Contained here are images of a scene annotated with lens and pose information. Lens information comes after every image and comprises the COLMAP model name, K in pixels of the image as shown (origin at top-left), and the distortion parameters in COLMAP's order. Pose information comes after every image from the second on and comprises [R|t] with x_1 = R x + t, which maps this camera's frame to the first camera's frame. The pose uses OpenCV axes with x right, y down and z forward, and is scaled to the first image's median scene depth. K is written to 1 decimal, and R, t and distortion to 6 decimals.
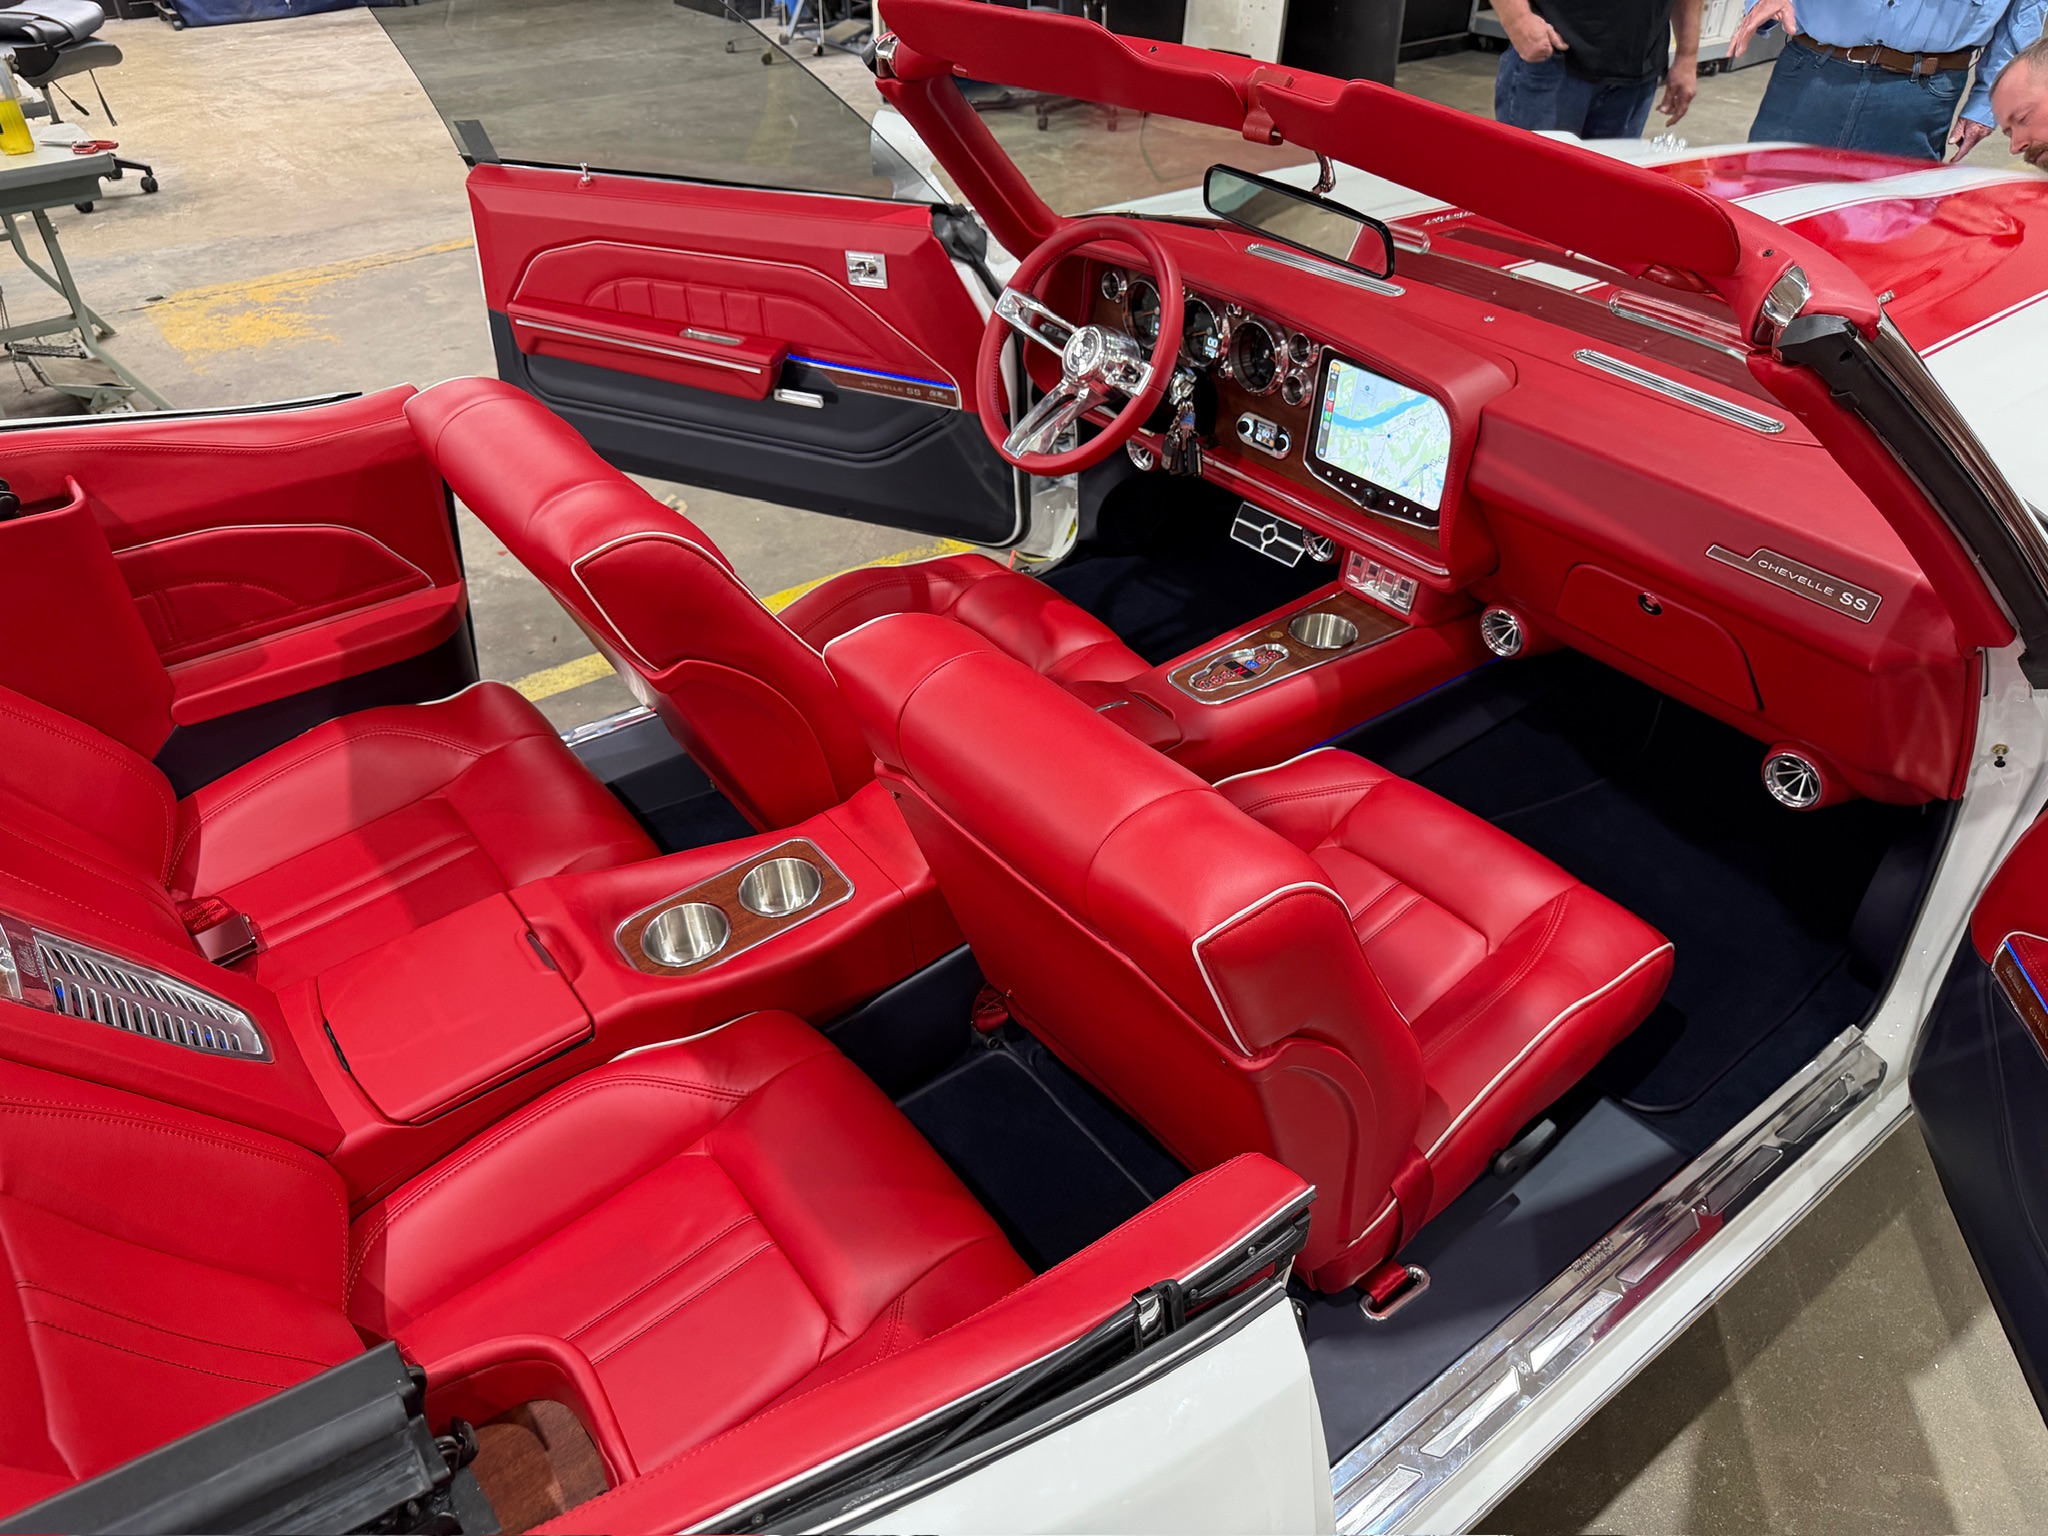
lens RADIAL K [[1439.3, 0, 1060.6], [0, 1439.3, 798.0], [0, 0, 1]] dist [0.063337, -0.115234]
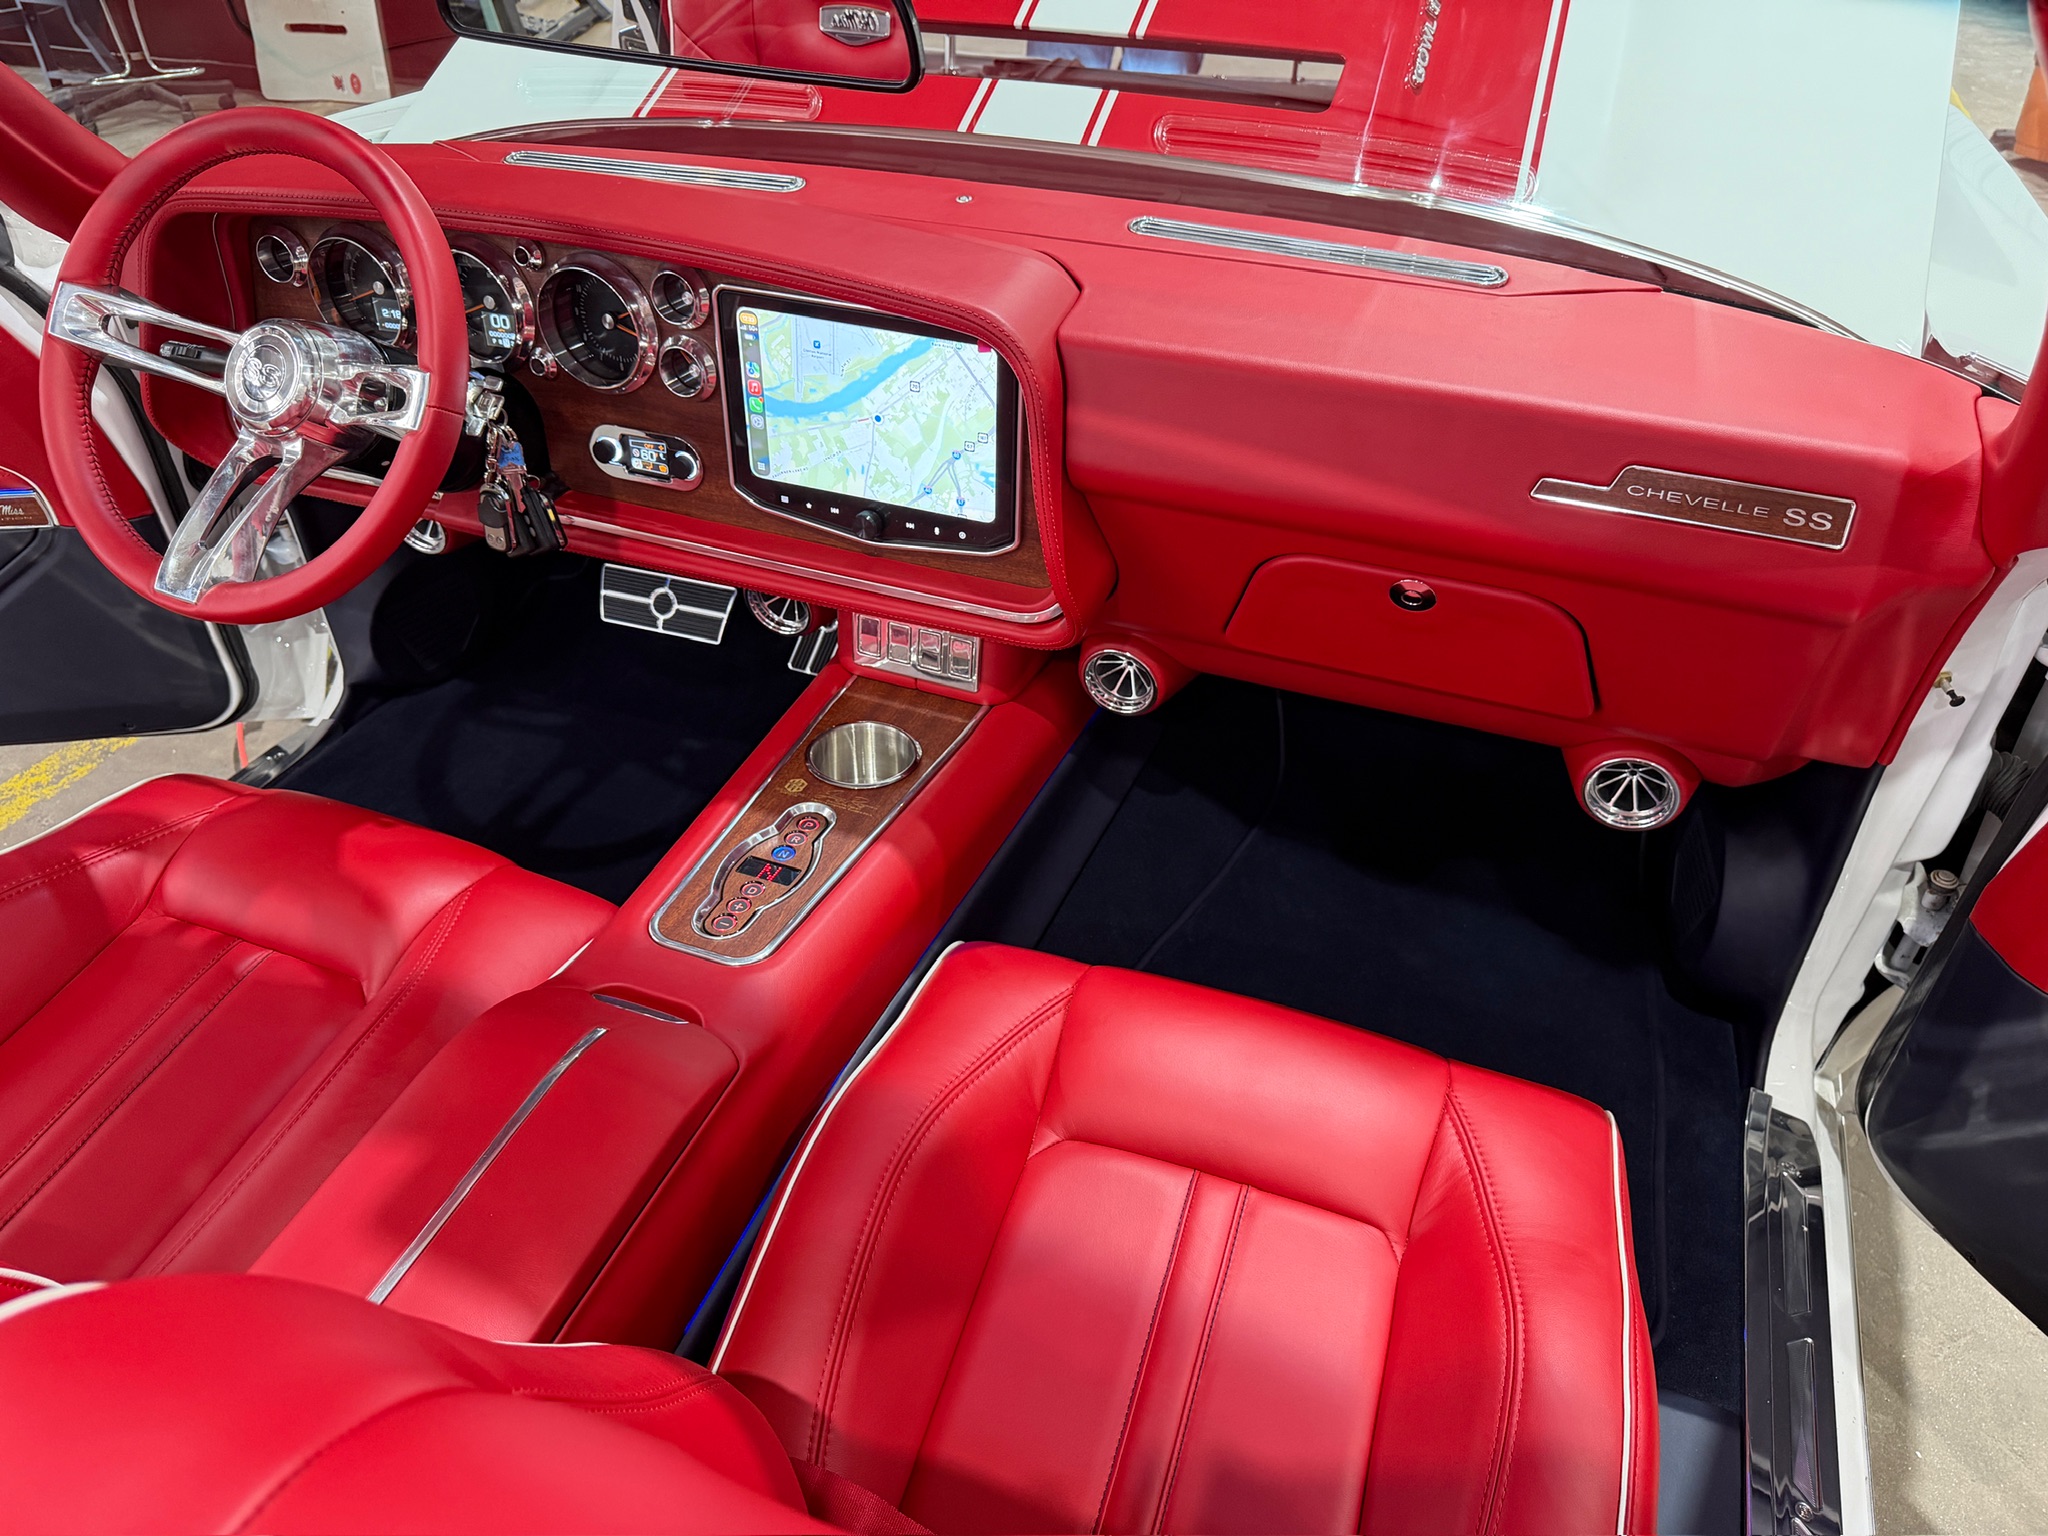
lens RADIAL K [[1456.4, 0, 1024.9], [0, 1456.4, 778.7], [0, 0, 1]] dist [0.130944, -0.199241]
pose [[0.866662, -0.295358, 0.402071, -0.005808], [0.299875, 0.952488, 0.053311, -0.115957], [-0.398714, 0.074368, 0.914055, 0.411458]]
